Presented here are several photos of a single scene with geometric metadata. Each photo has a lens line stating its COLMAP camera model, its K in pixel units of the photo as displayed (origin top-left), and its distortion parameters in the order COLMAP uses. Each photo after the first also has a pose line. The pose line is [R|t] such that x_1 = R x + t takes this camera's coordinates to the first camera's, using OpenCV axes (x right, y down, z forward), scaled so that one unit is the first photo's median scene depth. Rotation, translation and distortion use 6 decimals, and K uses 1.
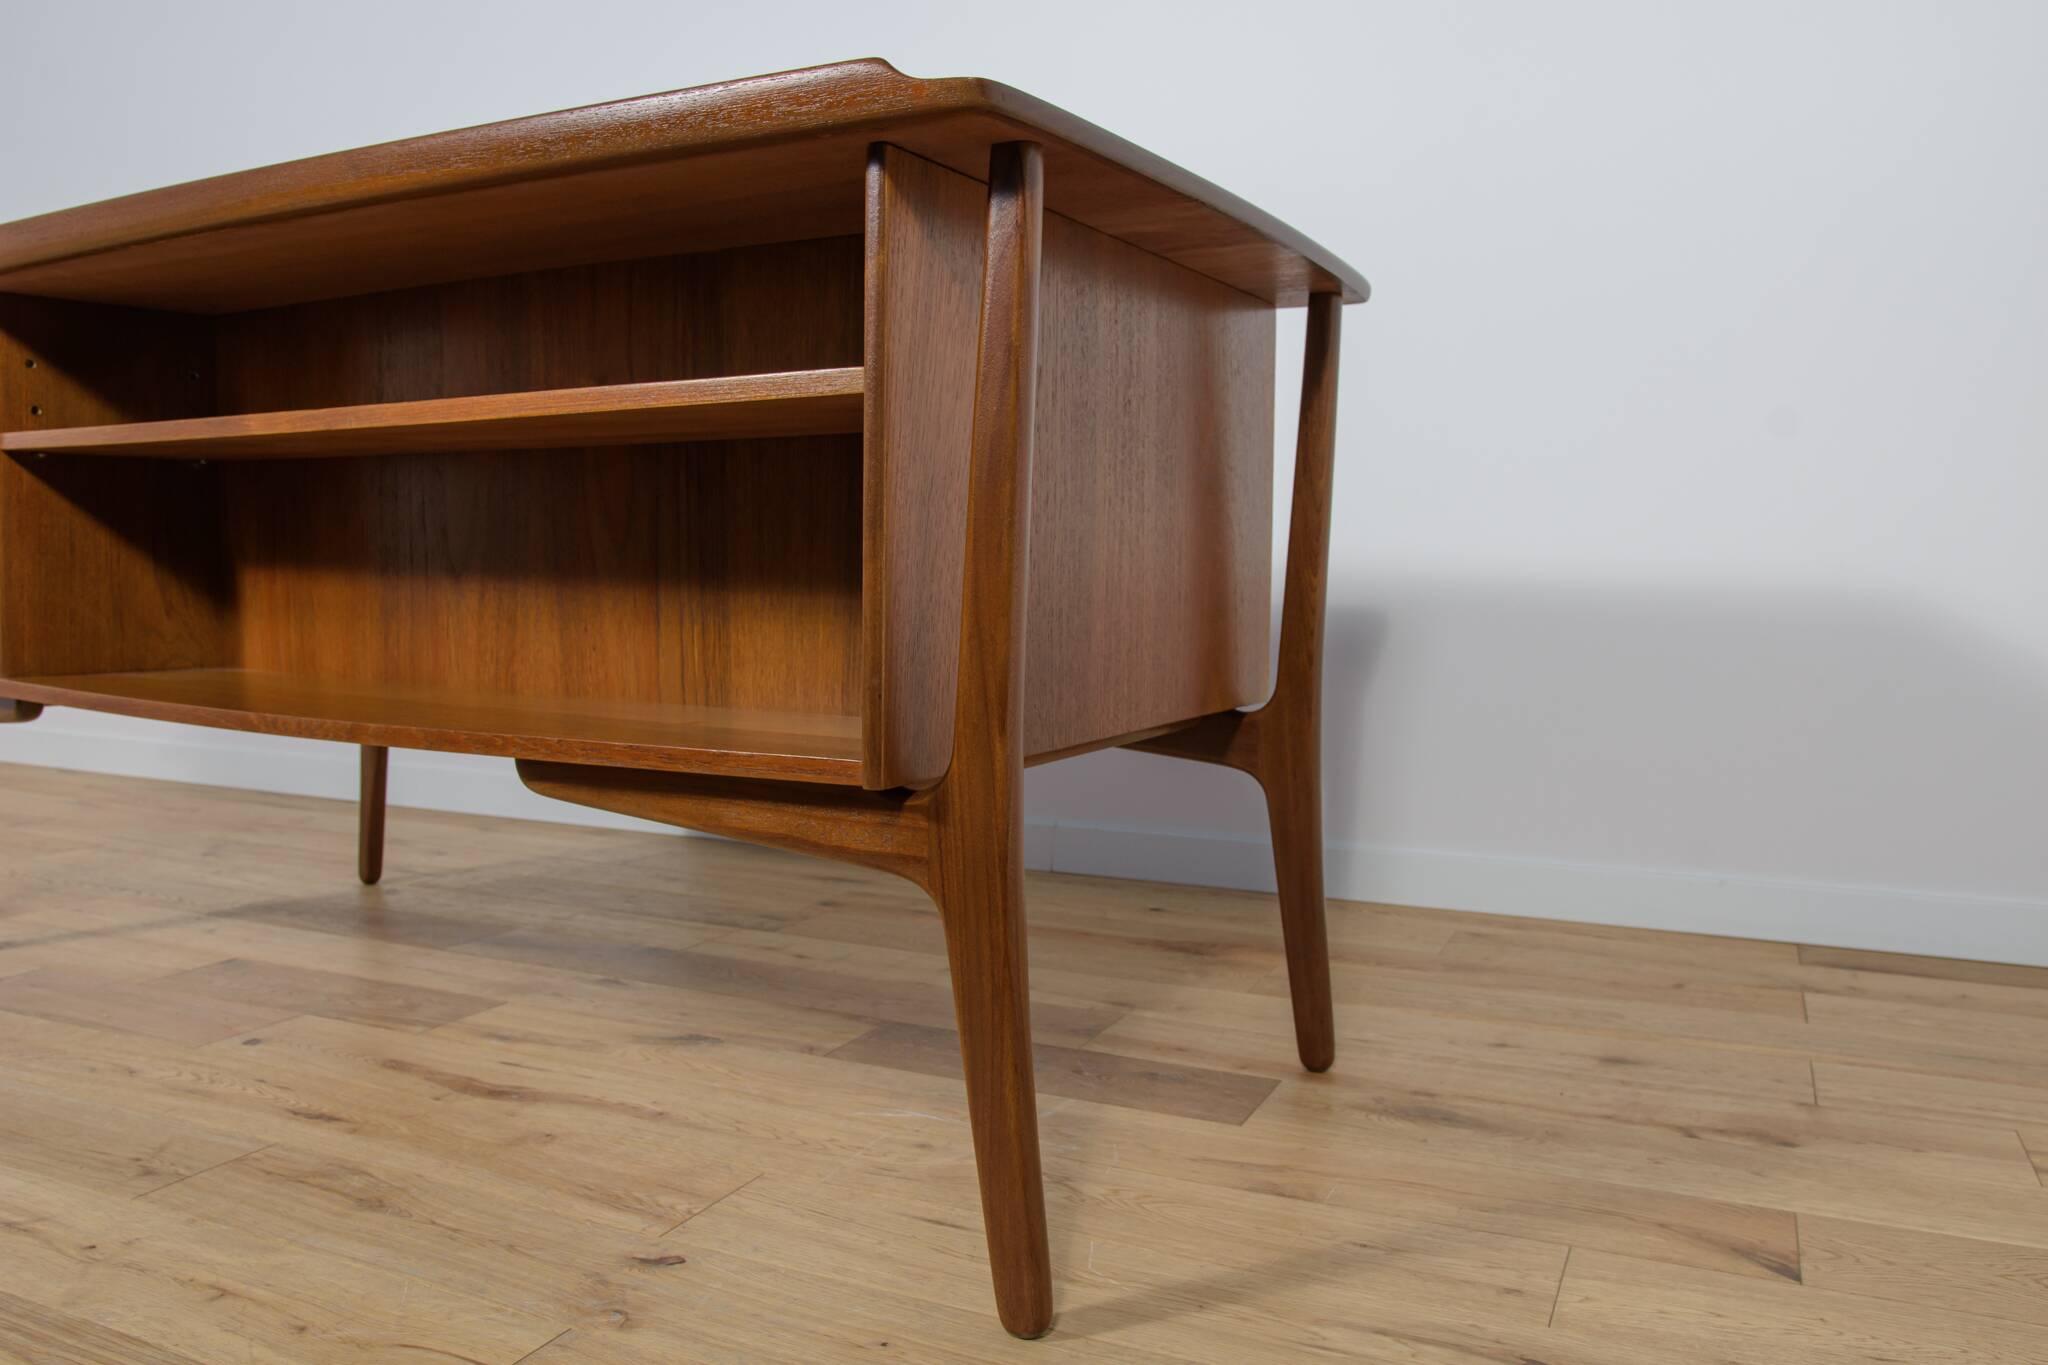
lens RADIAL K [[1604.7, 0, 1050.3], [0, 1604.7, 639.3], [0, 0, 1]] dist [-0.090335, 0.059481]
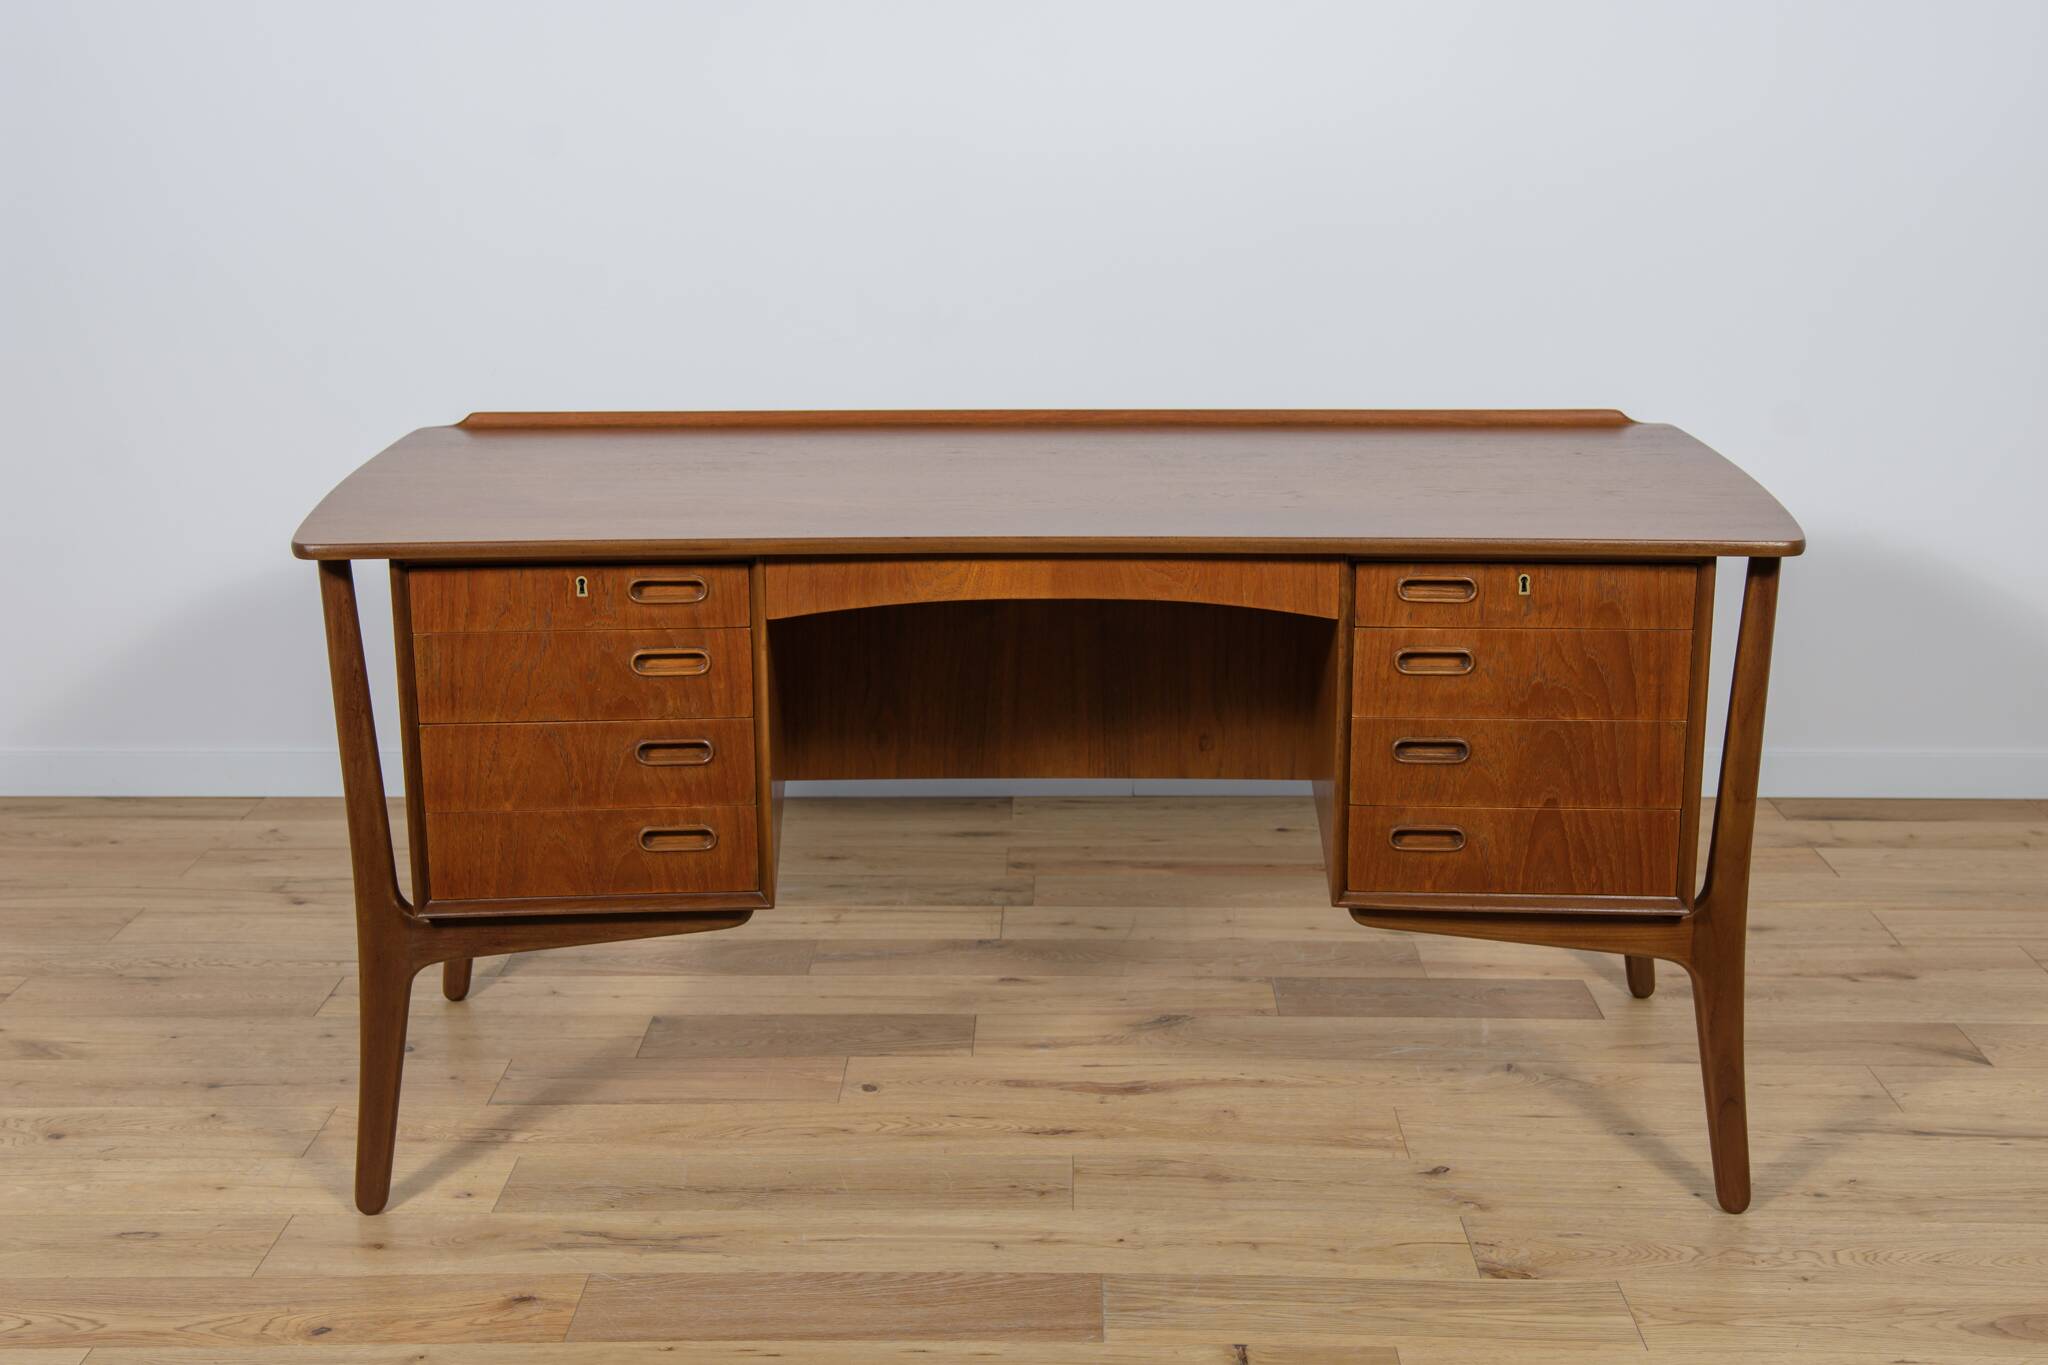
lens RADIAL K [[2316.3, 0, 1047.5], [0, 2316.3, 683.6], [0, 0, 1]] dist [0.041676, 0.000000]
pose [[0.921764, -0.115004, 0.370303, -1.150456], [0.036405, 0.976453, 0.212636, -0.491841], [-0.386038, -0.182519, 0.904246, -0.726218]]
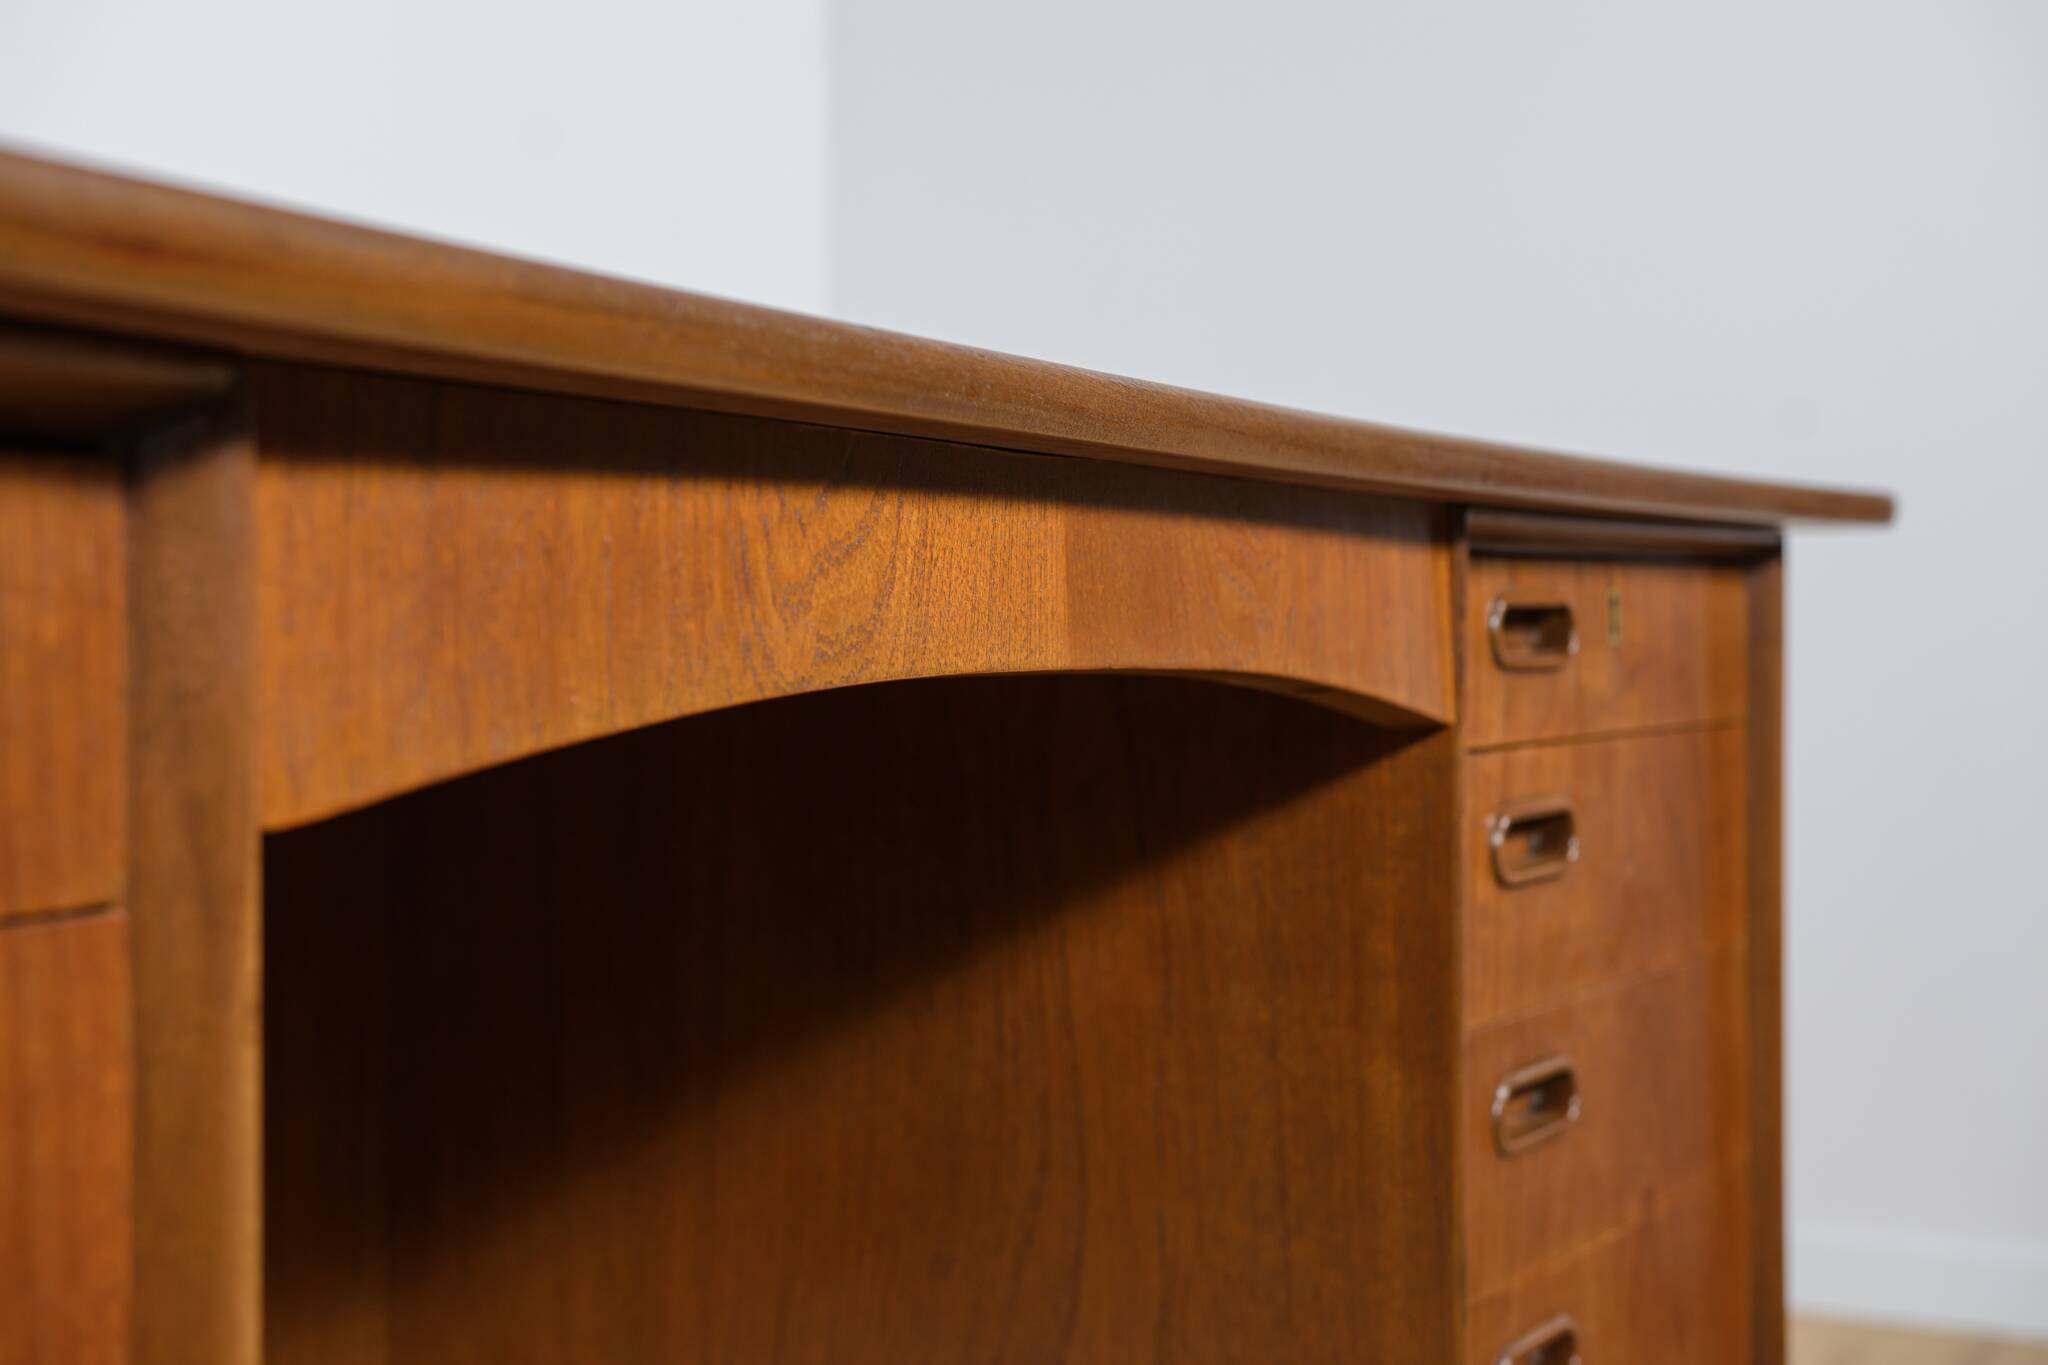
lens RADIAL K [[2793.1, 0, 1002.1], [0, 2793.1, 690.8], [0, 0, 1]] dist [0.091523, 0.000000]
pose [[0.070526, -0.040264, 0.996697, -1.005509], [0.046351, 0.998238, 0.037047, -0.203814], [-0.996433, 0.043585, 0.072268, 0.809990]]
